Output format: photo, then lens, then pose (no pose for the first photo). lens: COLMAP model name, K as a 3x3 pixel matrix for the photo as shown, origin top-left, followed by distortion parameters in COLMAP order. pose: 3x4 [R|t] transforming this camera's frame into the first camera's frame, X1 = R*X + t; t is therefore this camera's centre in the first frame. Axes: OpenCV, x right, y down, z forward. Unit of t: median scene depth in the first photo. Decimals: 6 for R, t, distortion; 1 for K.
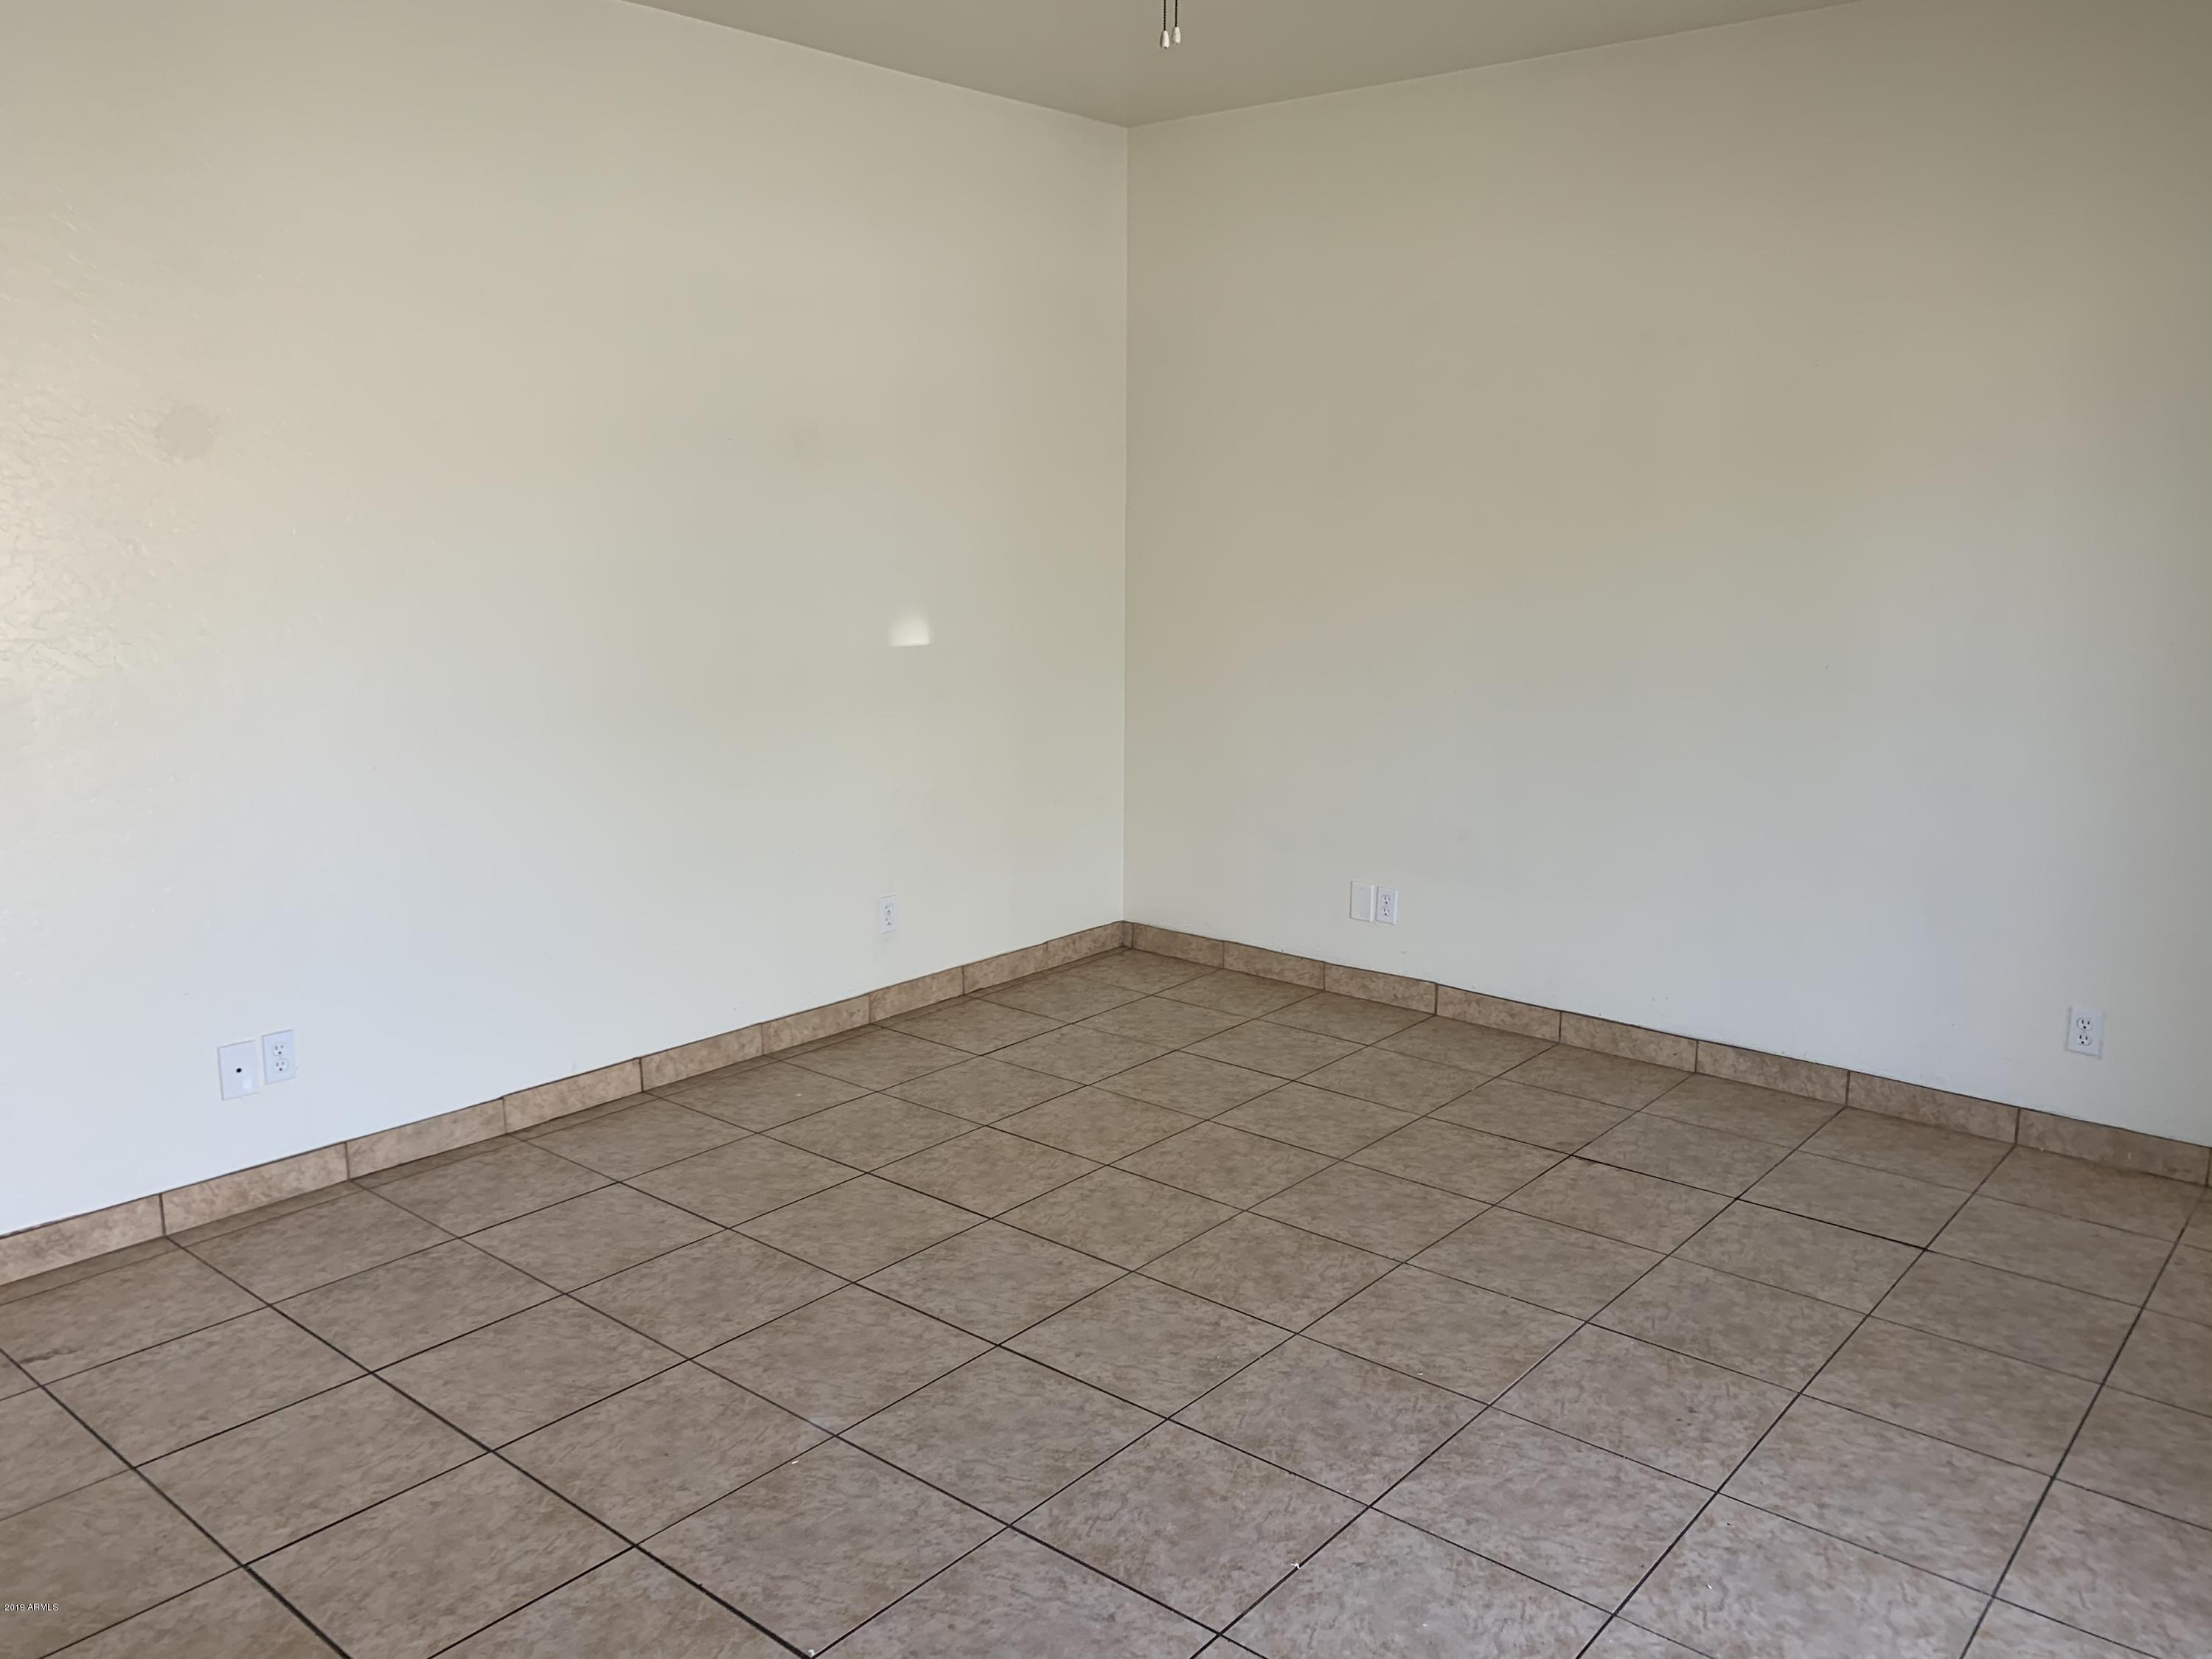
lens RADIAL K [[1730.3, 0, 1138.7], [0, 1730.3, 830.5], [0, 0, 1]] dist [0.033566, -0.030226]
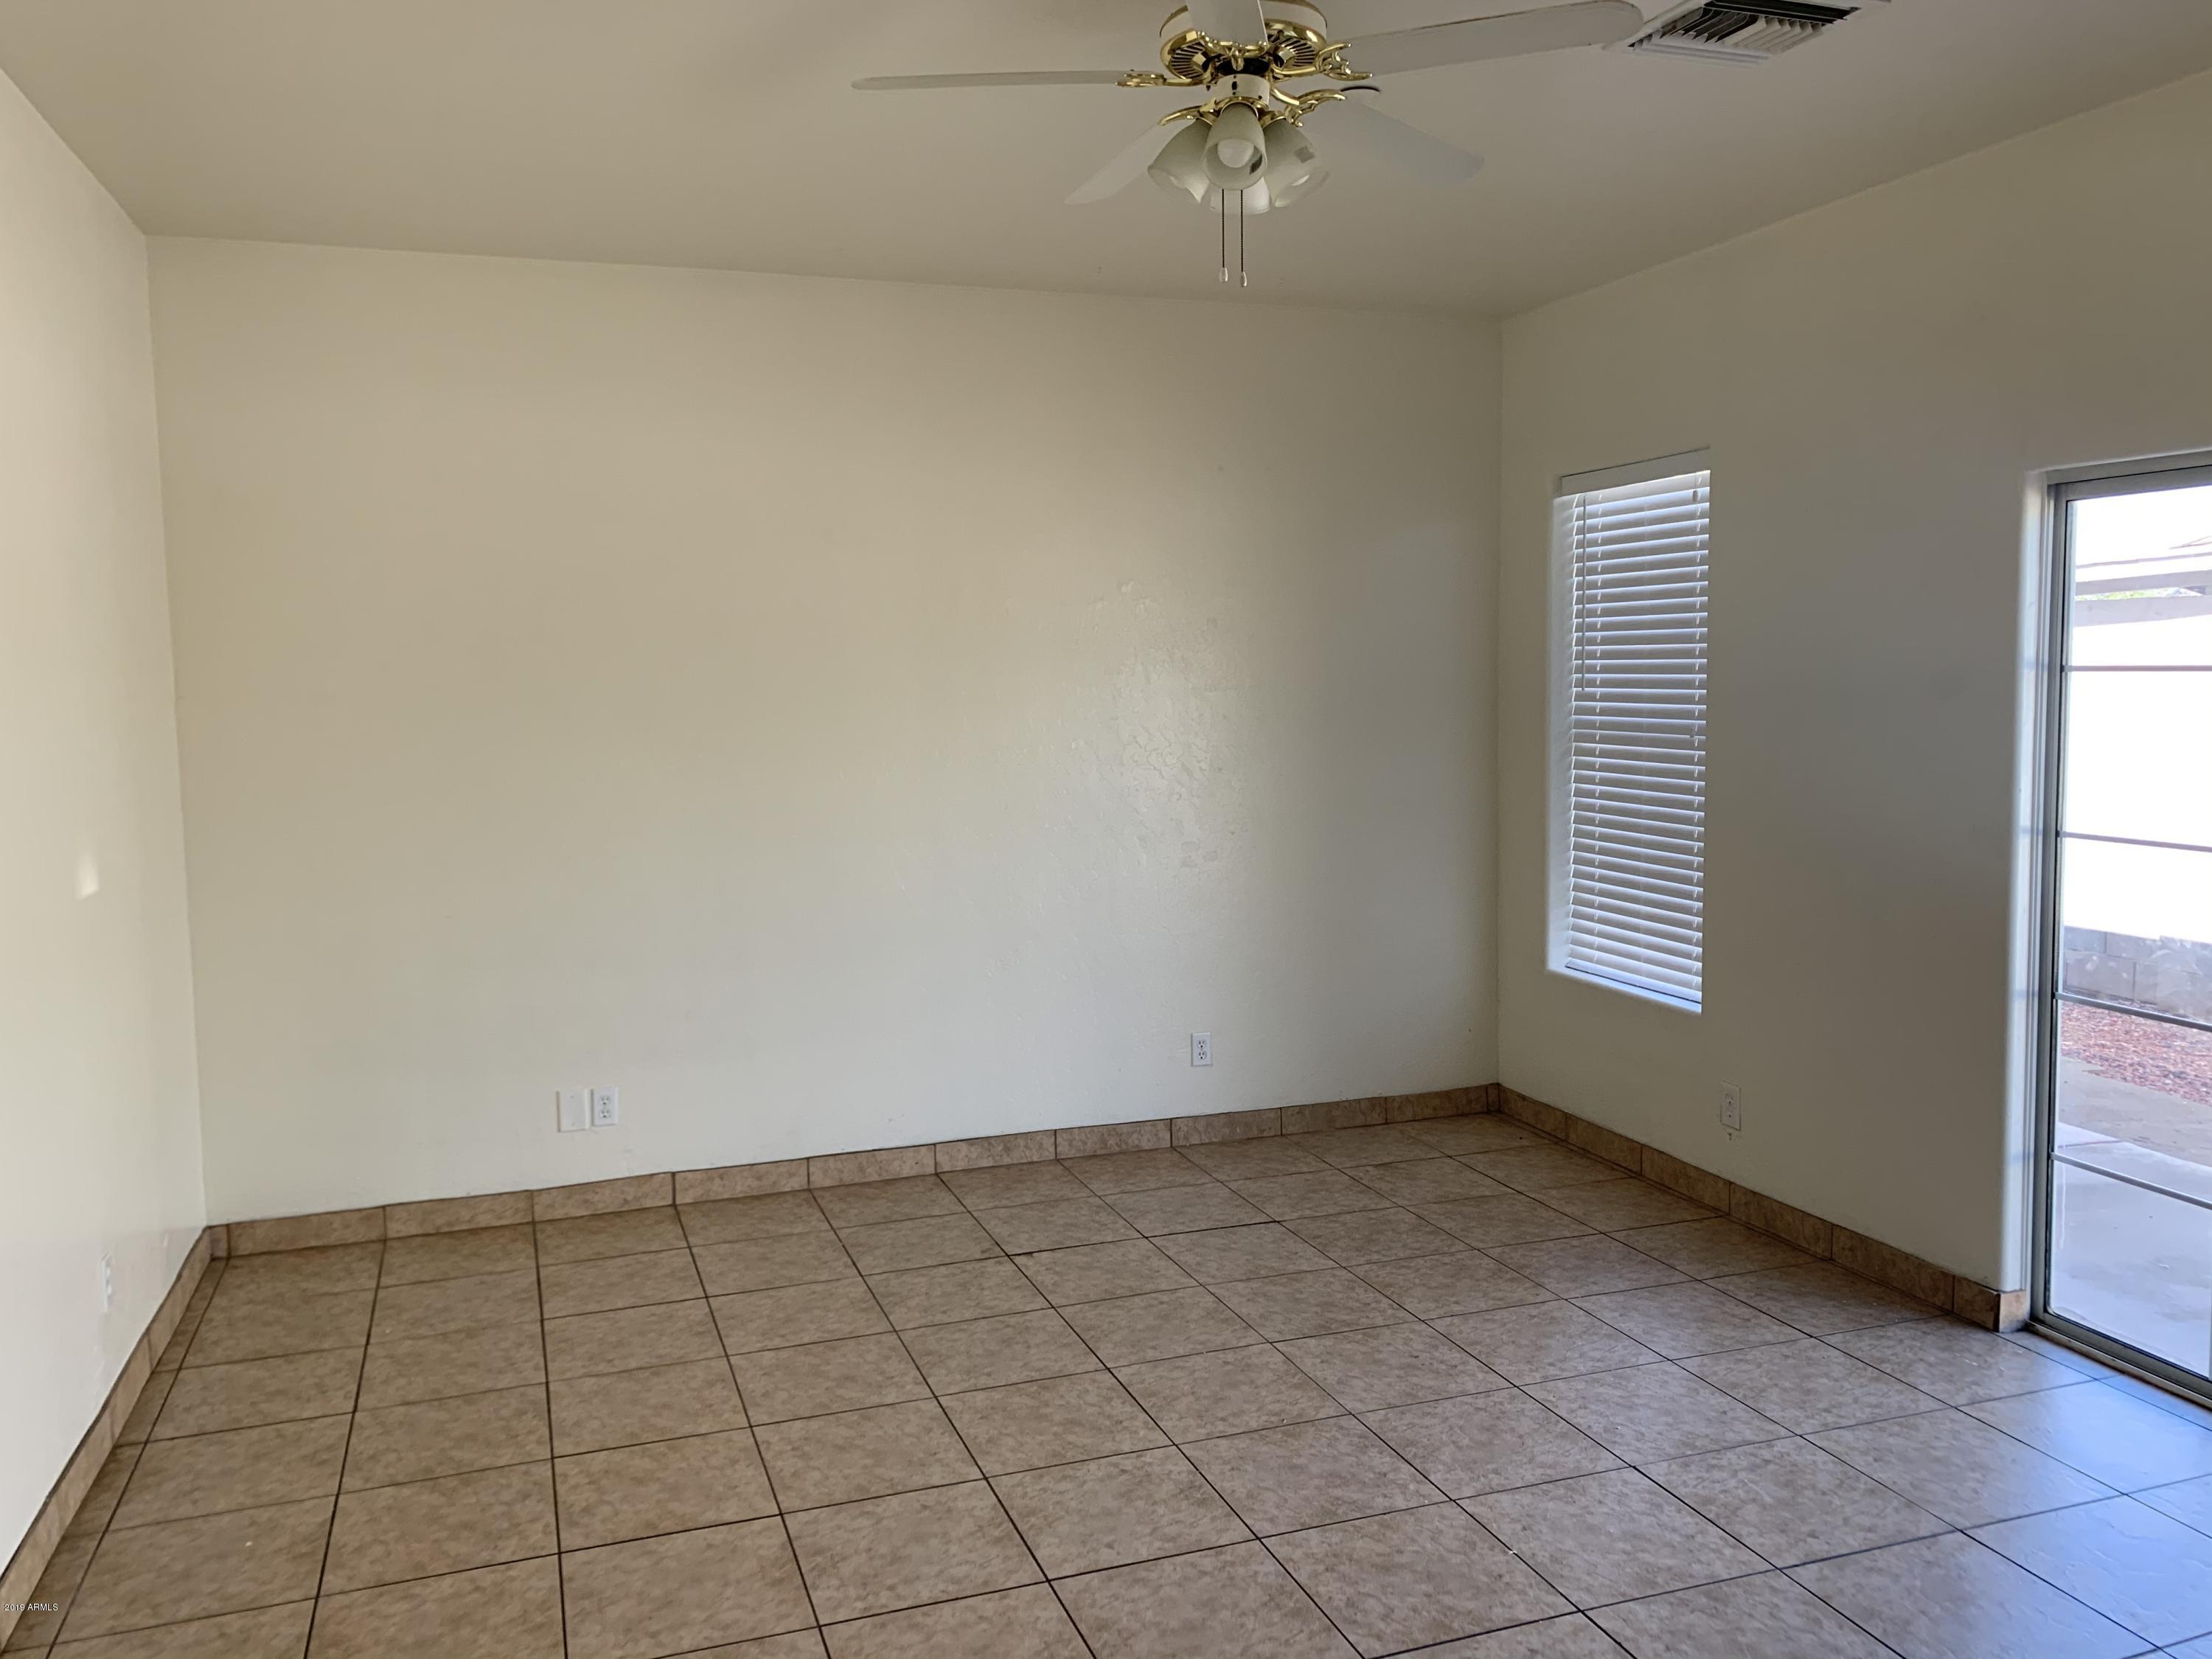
lens RADIAL K [[1730.3, 0, 1072.4], [0, 1730.3, 767.3], [0, 0, 1]] dist [0.033566, -0.030226]
pose [[0.515767, -0.066525, 0.854142, -0.759695], [0.182305, 0.982670, -0.033548, -0.087112], [-0.837107, 0.173017, 0.518957, 0.392601]]
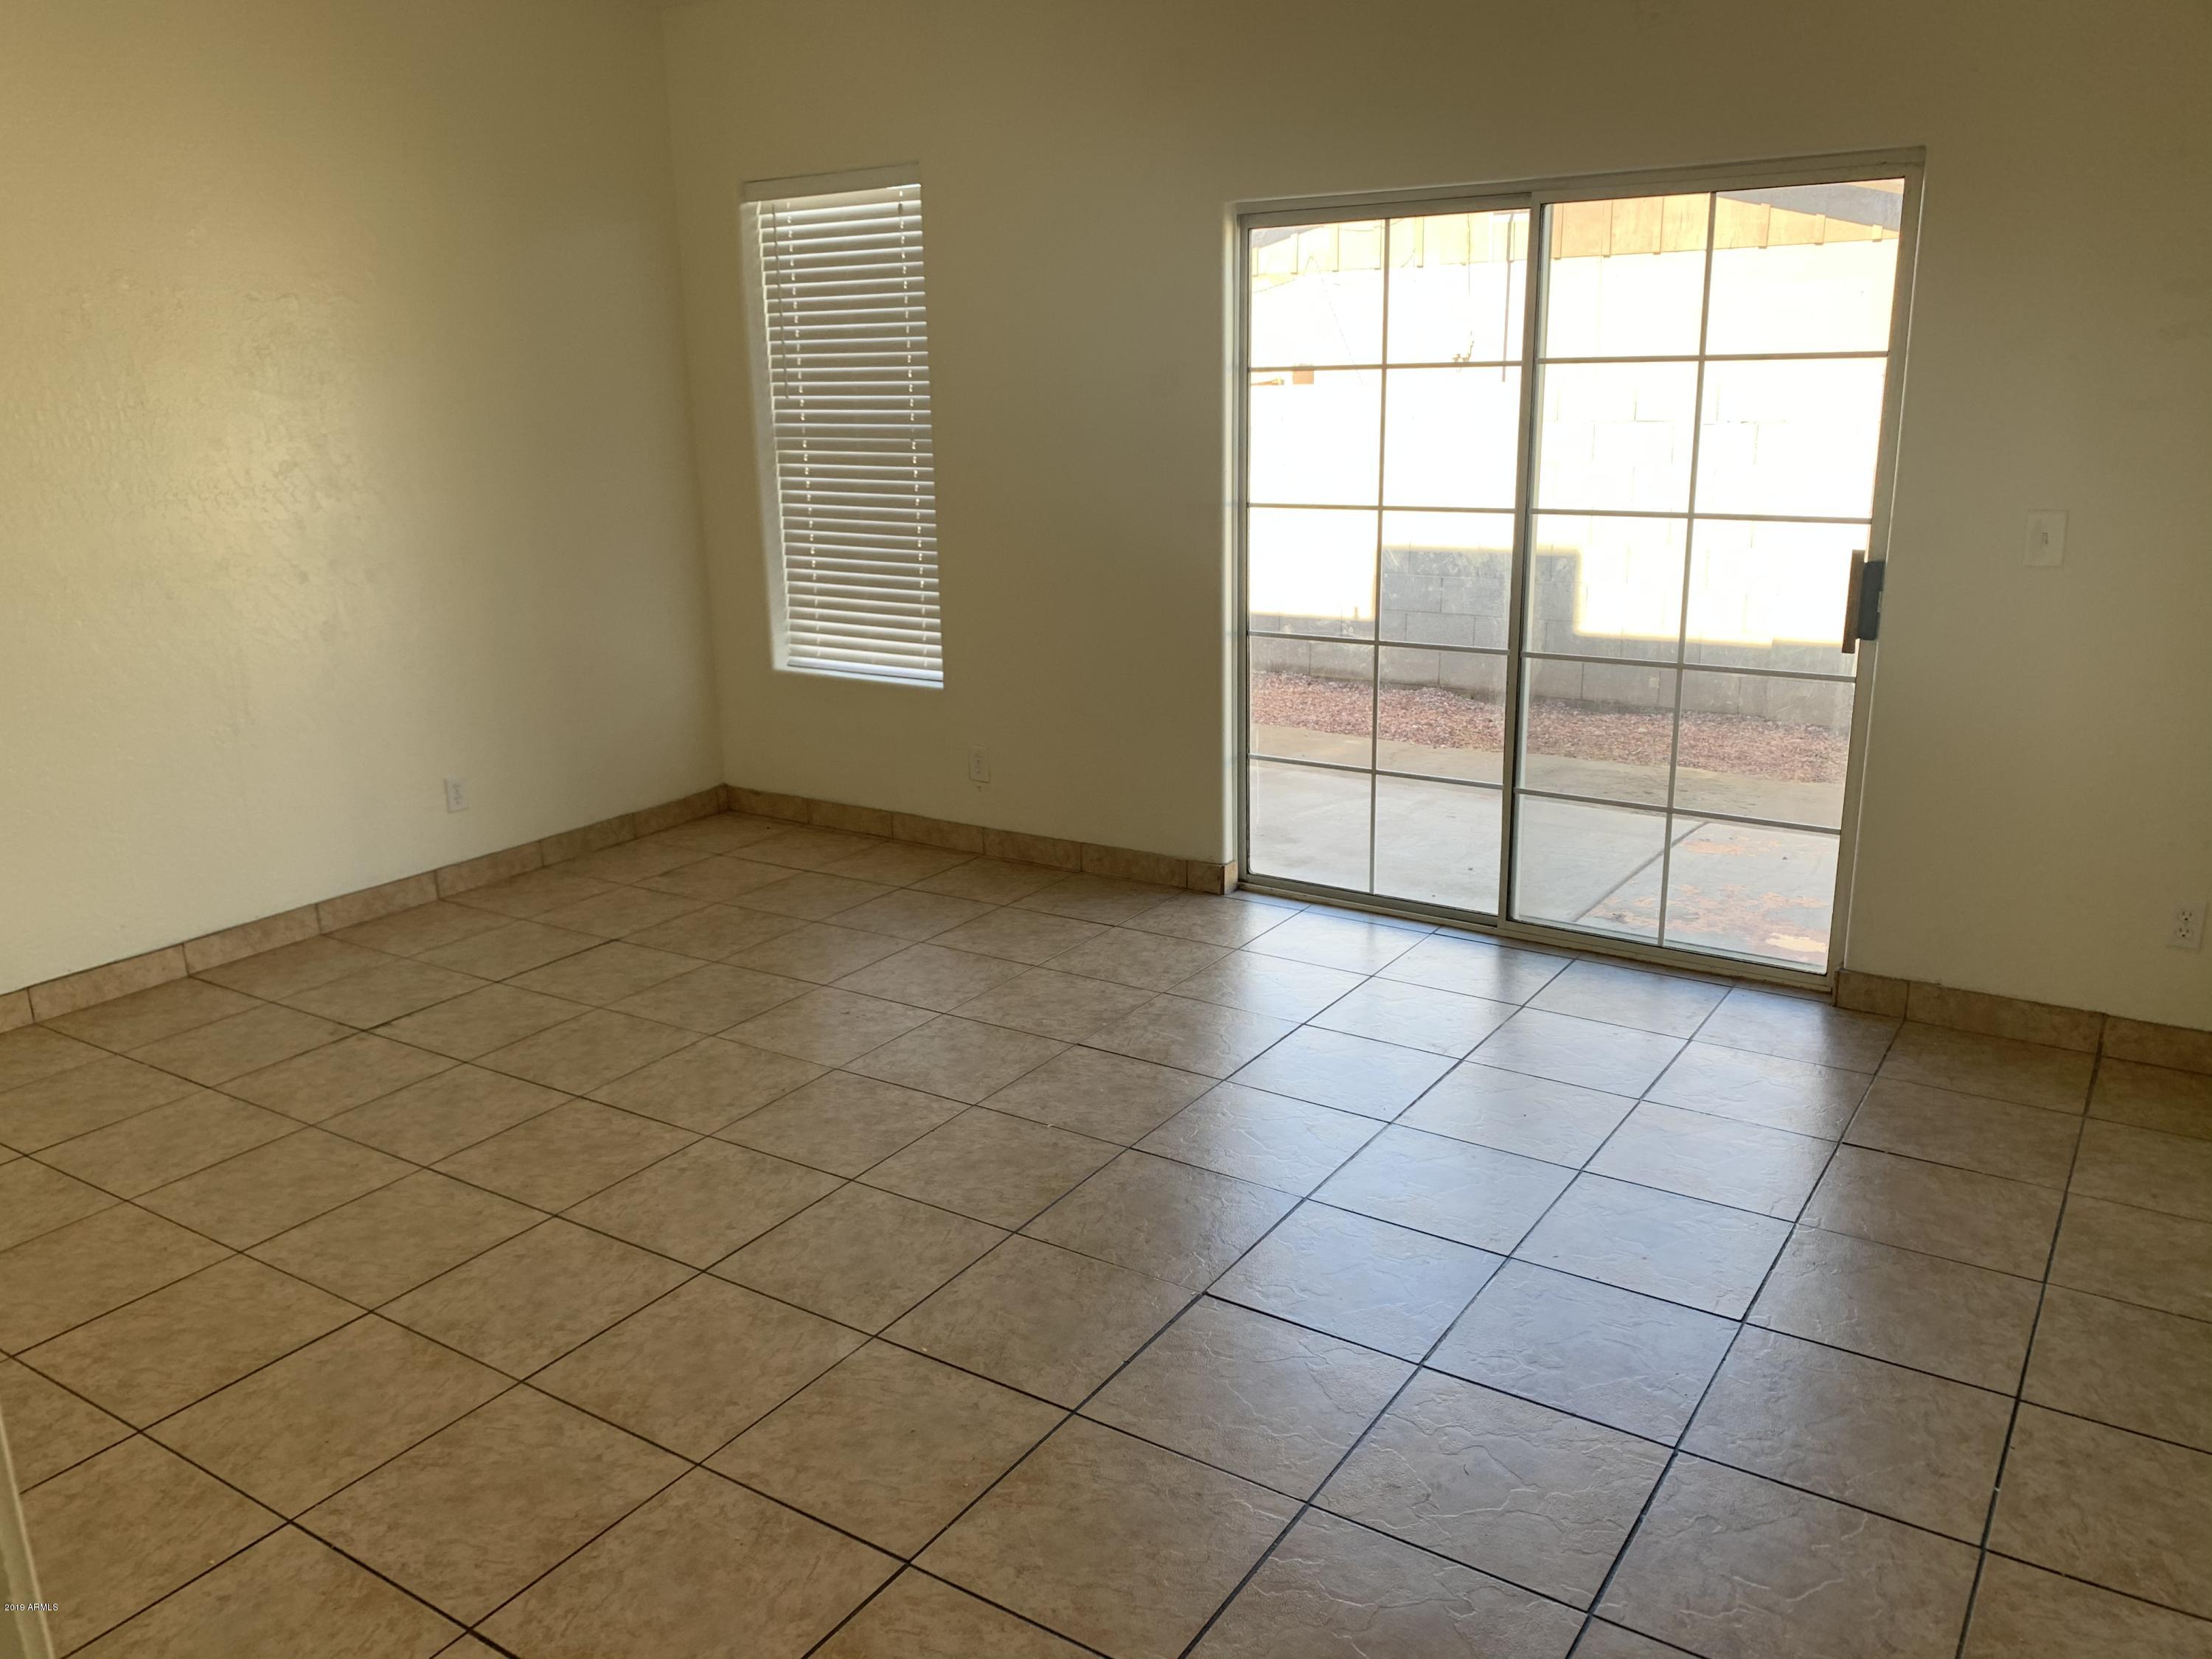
lens RADIAL K [[1730.3, 0, 1110.4], [0, 1730.3, 789.6], [0, 0, 1]] dist [0.033566, -0.030226]
pose [[-0.130358, -0.238074, 0.962459, -0.875621], [0.210810, 0.941890, 0.261538, -0.139972], [-0.968796, 0.236989, -0.072595, 0.718405]]
